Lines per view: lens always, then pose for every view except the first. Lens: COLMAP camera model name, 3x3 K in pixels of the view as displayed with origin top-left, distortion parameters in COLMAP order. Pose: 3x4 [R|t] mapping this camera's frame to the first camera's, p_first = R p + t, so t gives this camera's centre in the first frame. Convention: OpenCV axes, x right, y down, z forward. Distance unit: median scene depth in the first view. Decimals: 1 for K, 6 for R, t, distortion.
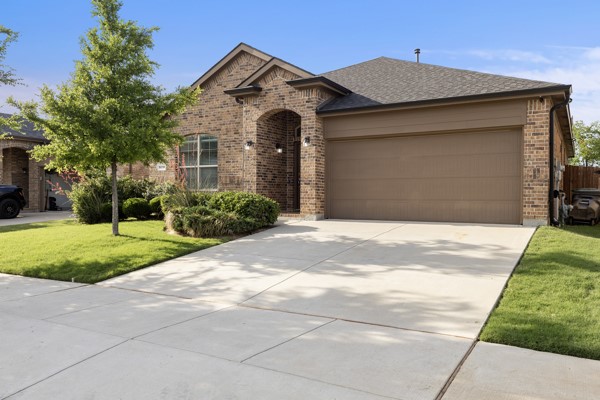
lens RADIAL K [[472.6, 0, 299.7], [0, 472.6, 199.6], [0, 0, 1]] dist [0.007616, 0.002129]
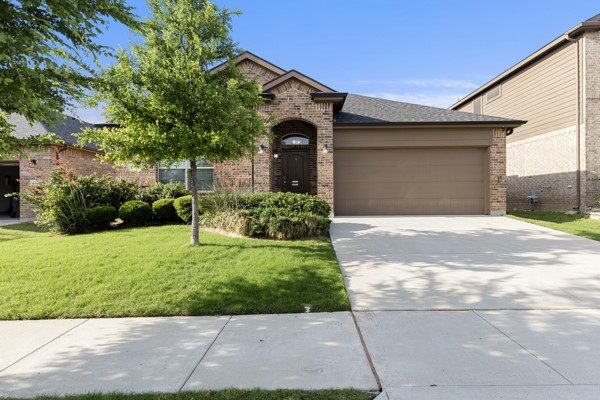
lens RADIAL K [[344.3, 0, 301.3], [0, 344.3, 197.4], [0, 0, 1]] dist [0.004478, 0.000629]
pose [[0.859823, -0.010542, 0.510483, -0.461239], [0.014711, 0.999883, -0.004129, -0.003304], [-0.510380, 0.011059, 0.859878, 0.321747]]
